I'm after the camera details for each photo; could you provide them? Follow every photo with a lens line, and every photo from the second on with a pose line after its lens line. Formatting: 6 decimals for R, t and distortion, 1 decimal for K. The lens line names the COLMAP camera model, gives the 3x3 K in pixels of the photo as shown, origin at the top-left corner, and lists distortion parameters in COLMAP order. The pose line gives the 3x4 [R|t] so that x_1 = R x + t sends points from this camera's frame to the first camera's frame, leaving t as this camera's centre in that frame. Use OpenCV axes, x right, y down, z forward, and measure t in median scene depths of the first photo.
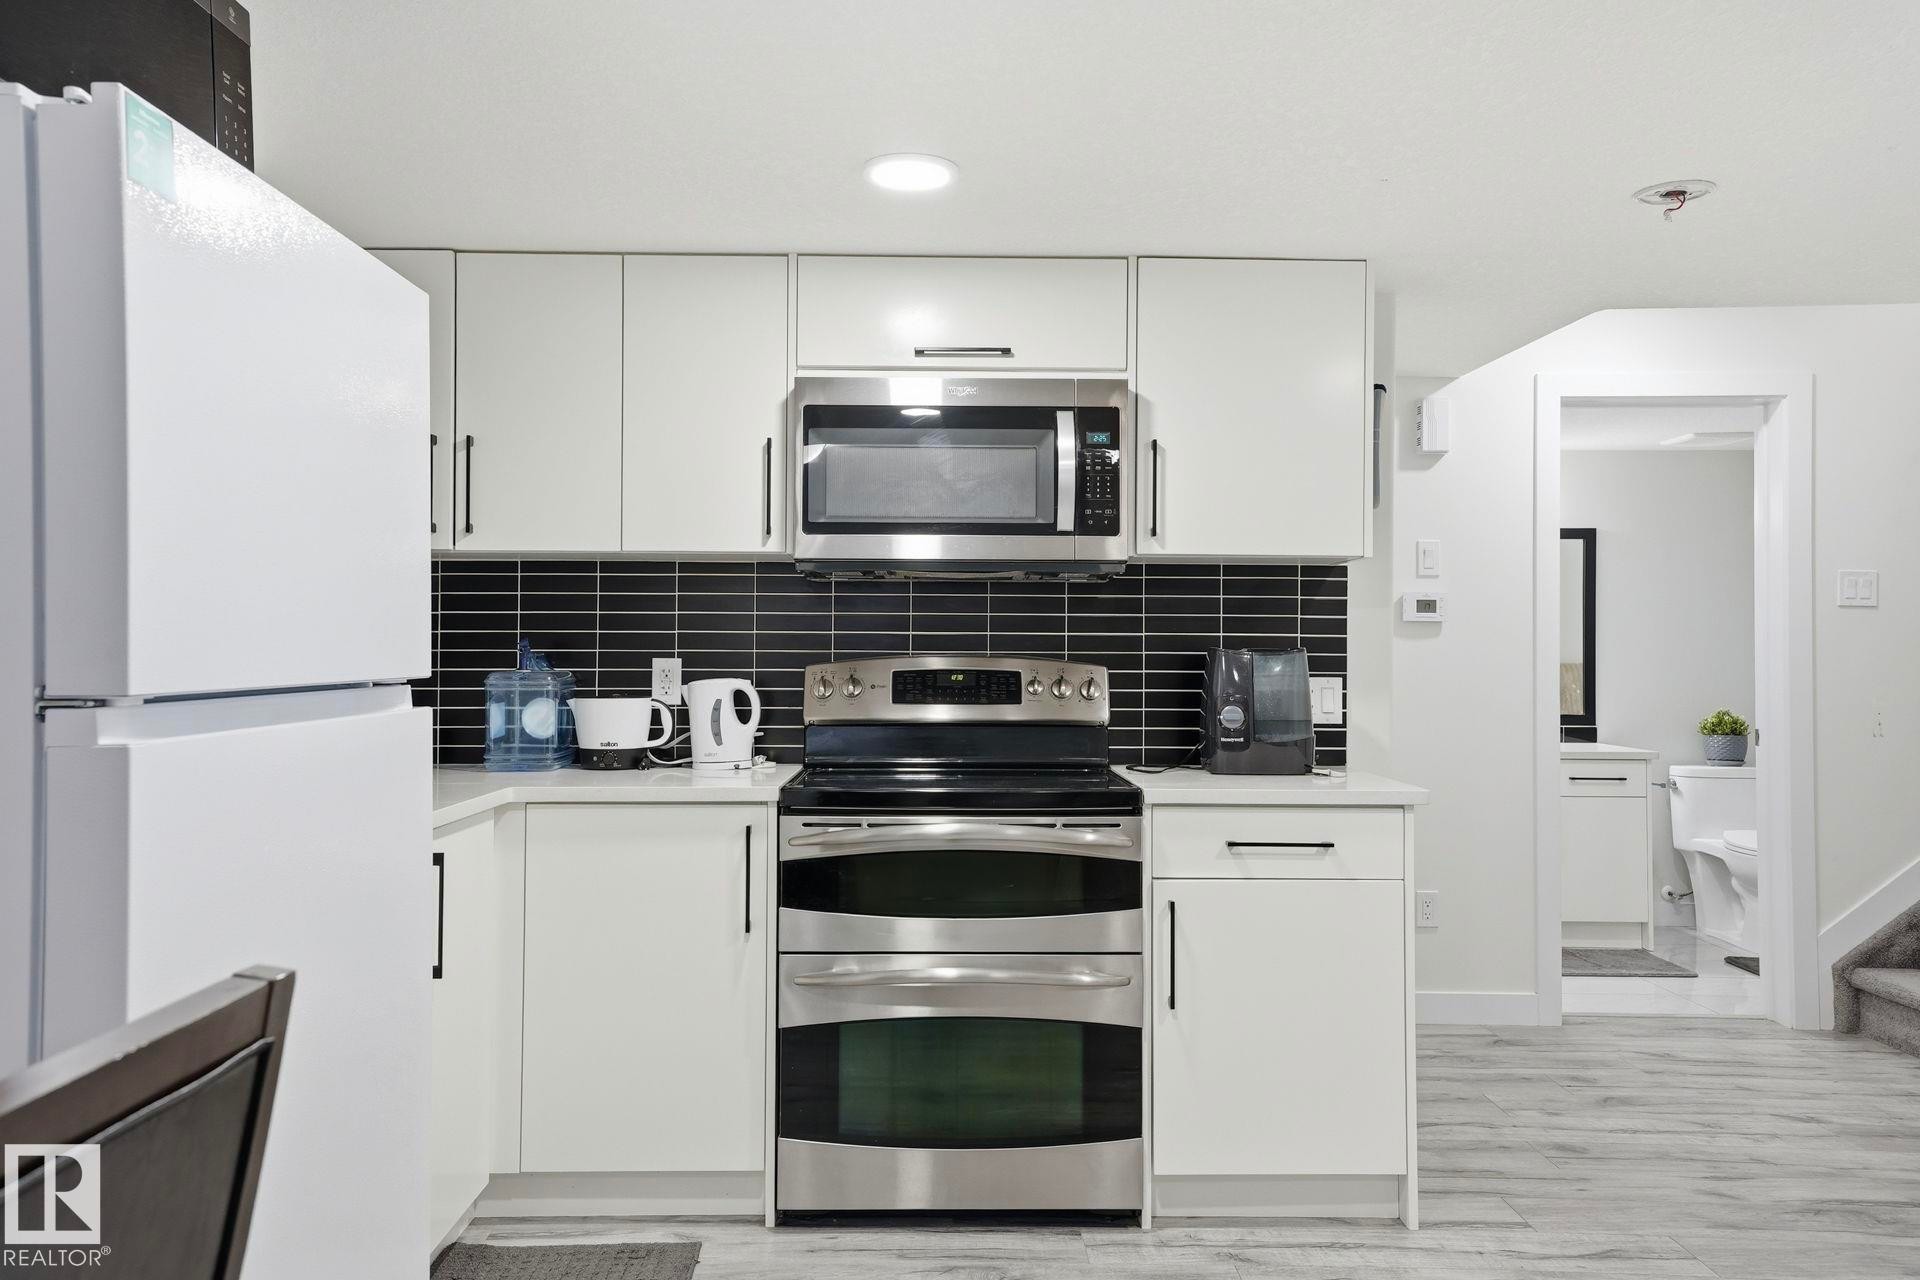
lens RADIAL K [[1511.8, 0, 962.0], [0, 1511.8, 625.3], [0, 0, 1]] dist [0.058560, 0.009704]
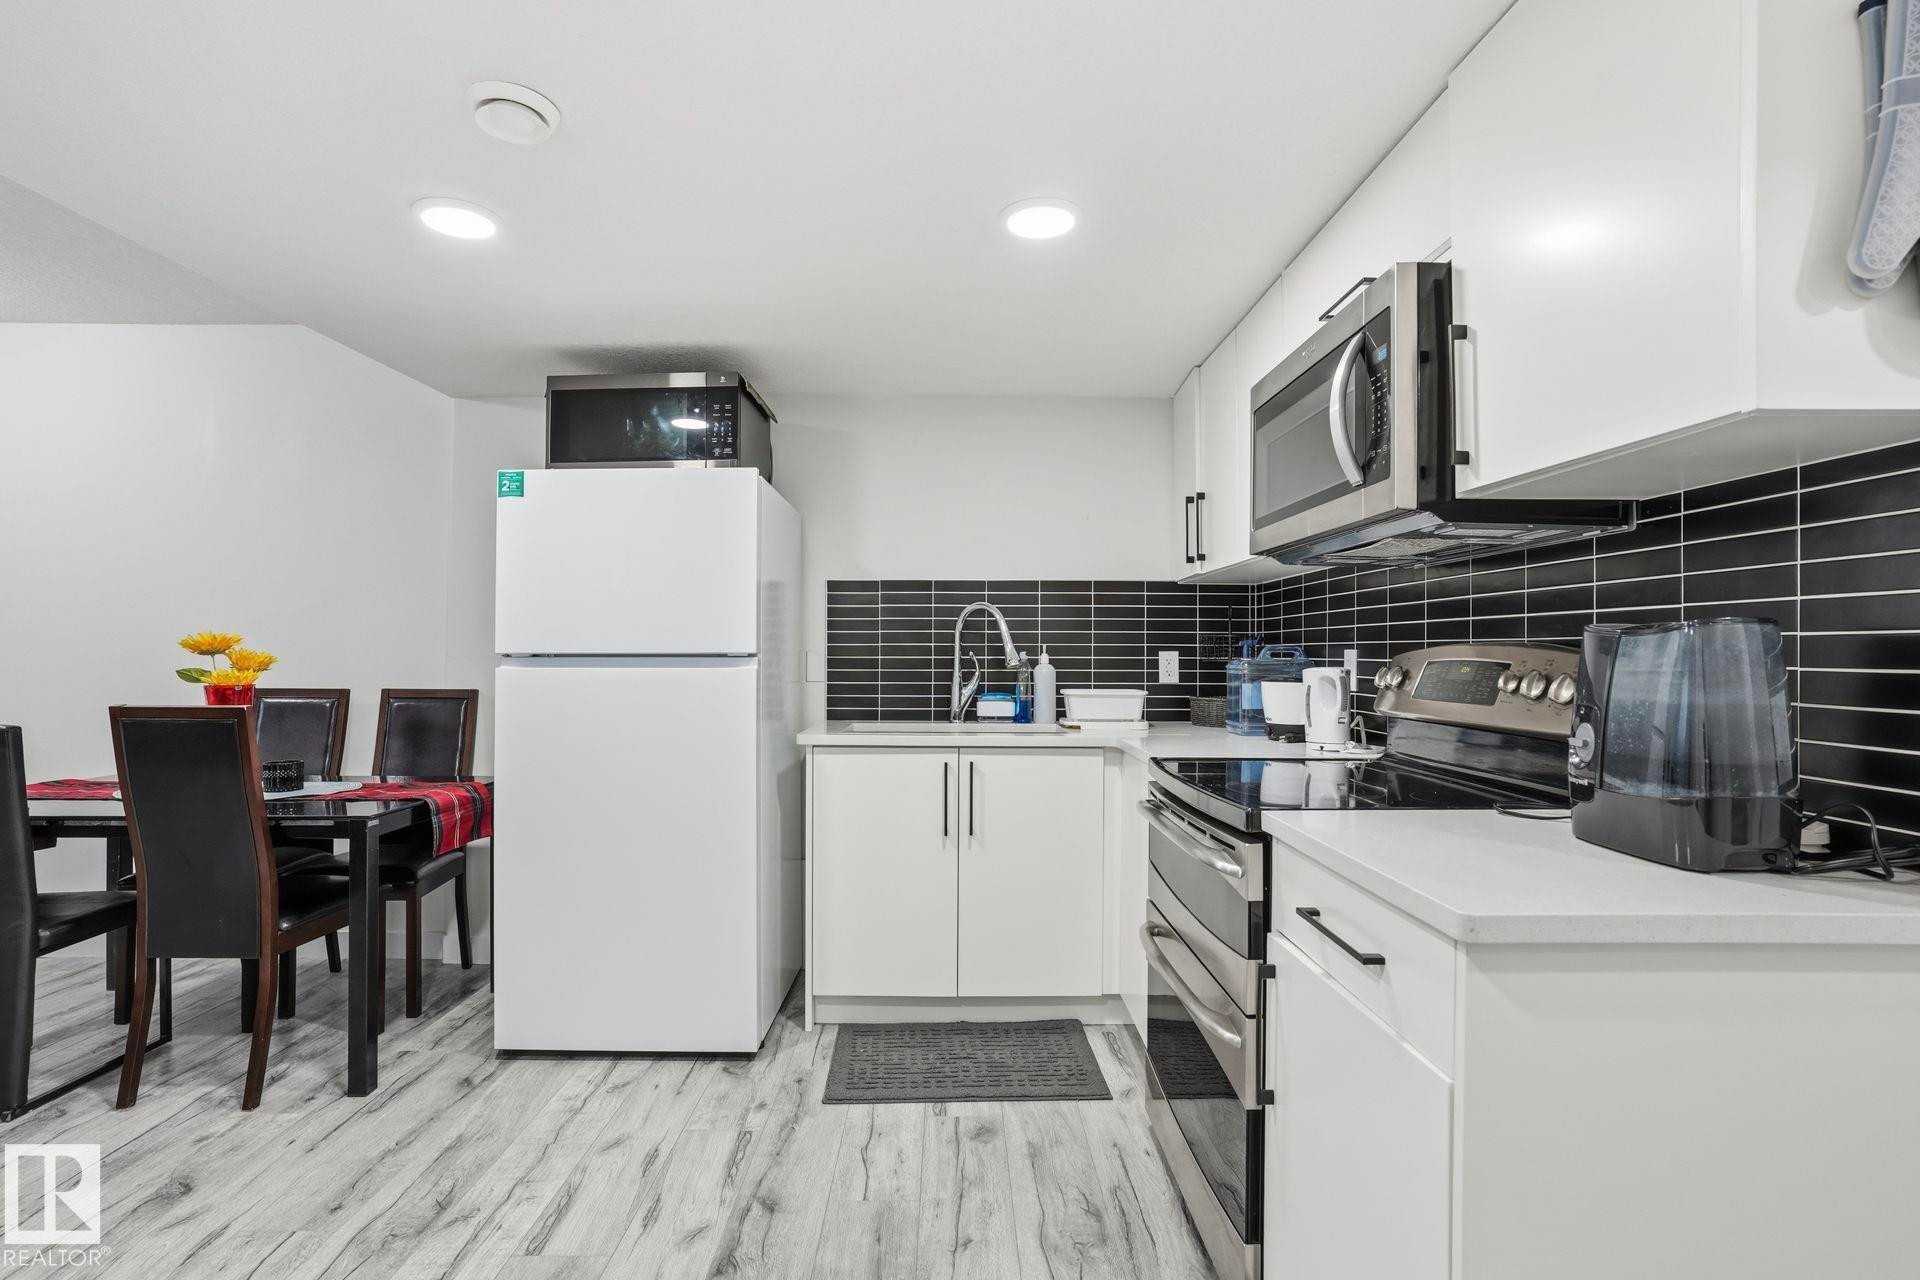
lens RADIAL K [[948.7, 0, 960.0], [0, 948.7, 640.0], [0, 0, 1]] dist [-0.080236, 0.039132]
pose [[-0.022500, -0.016574, -0.999609, 0.531789], [0.013880, 0.999761, -0.016889, 0.023411], [0.999650, -0.014254, -0.022265, 0.756225]]
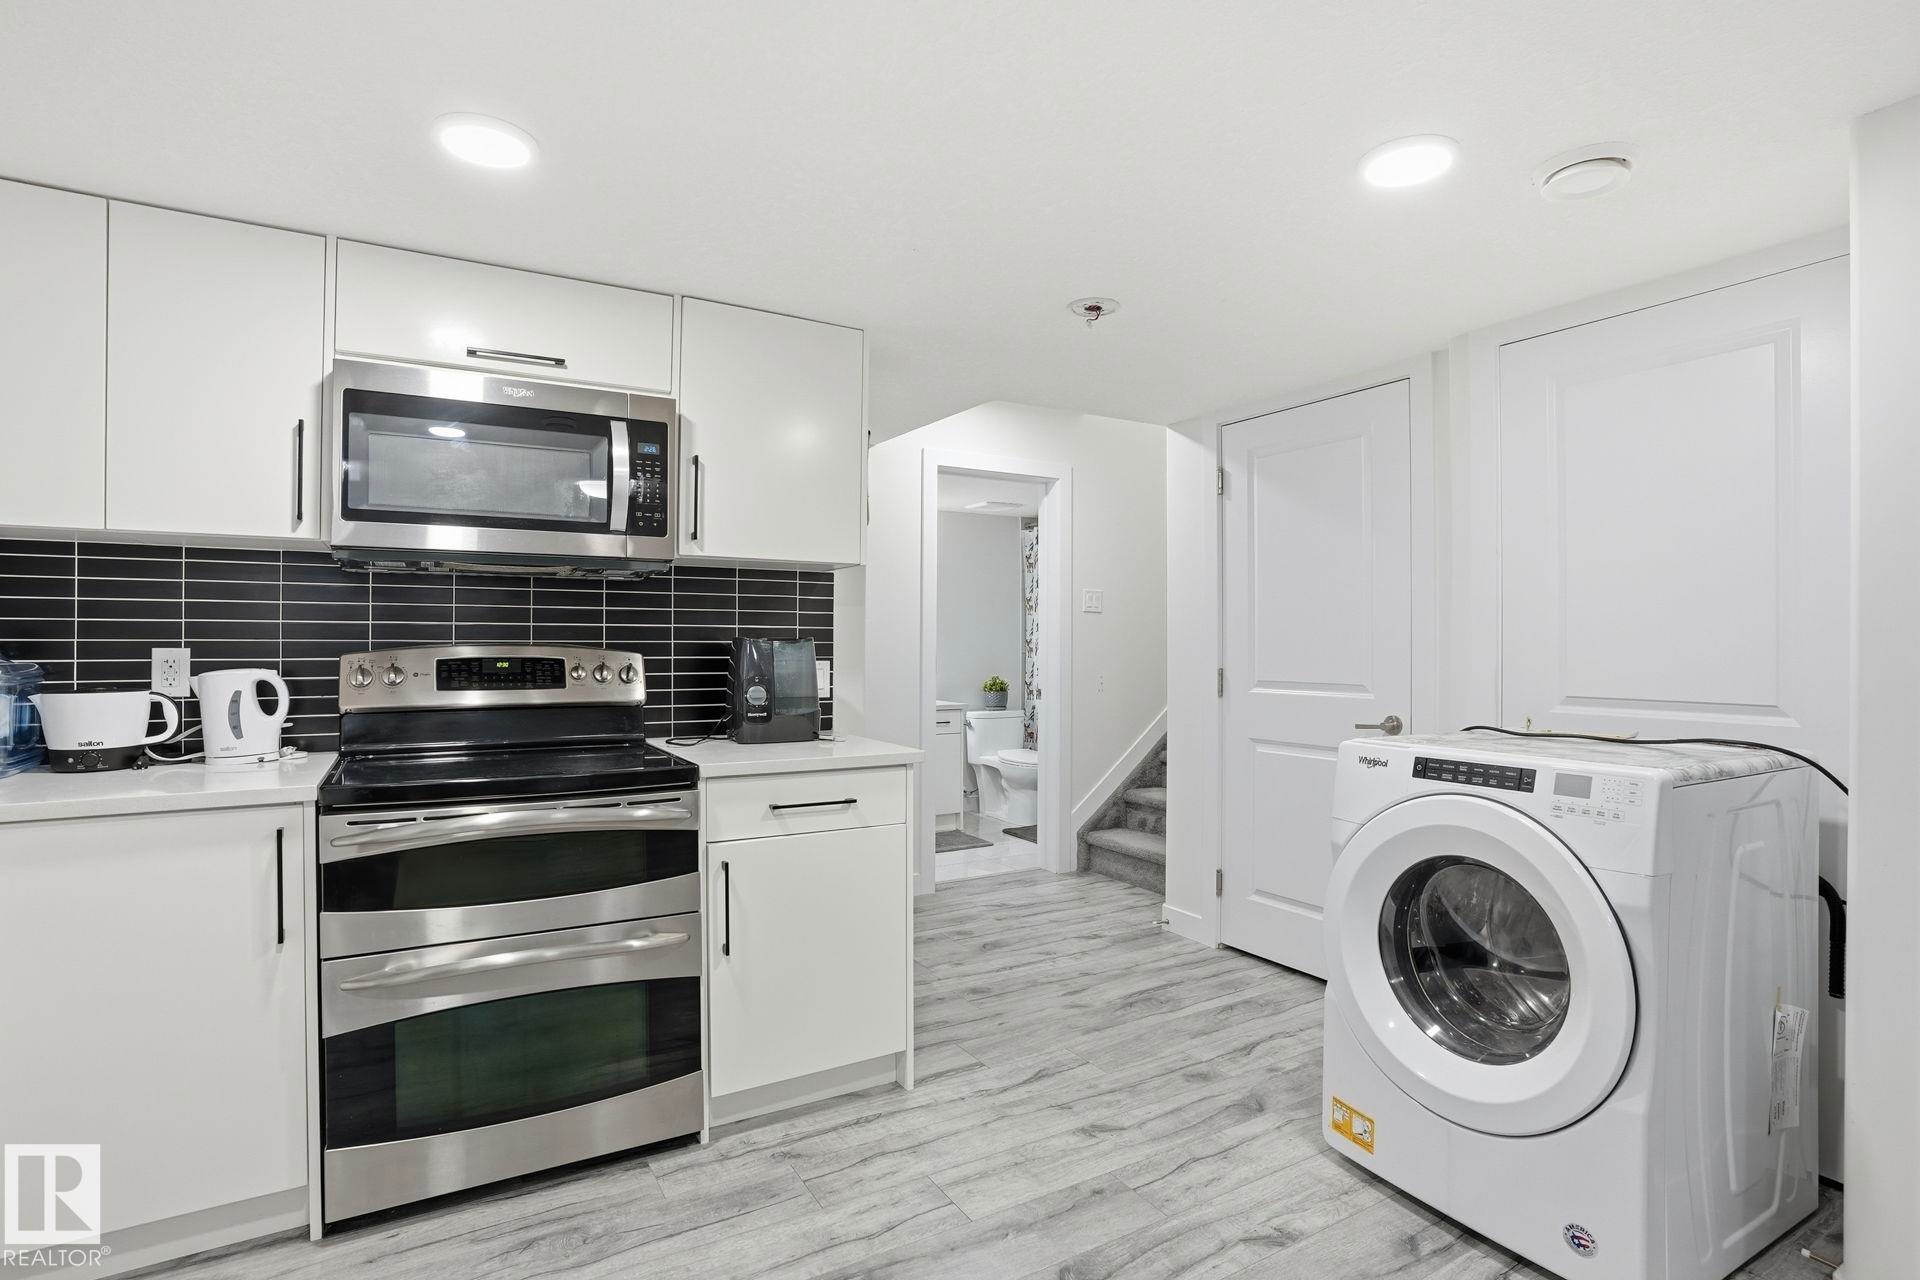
lens RADIAL K [[948.7, 0, 960.0], [0, 948.7, 640.0], [0, 0, 1]] dist [-0.080236, 0.039132]
pose [[0.871486, -0.000938, 0.490419, -0.046207], [-0.007534, 0.999855, 0.015300, 0.004369], [-0.490362, -0.017029, 0.871353, 0.269713]]
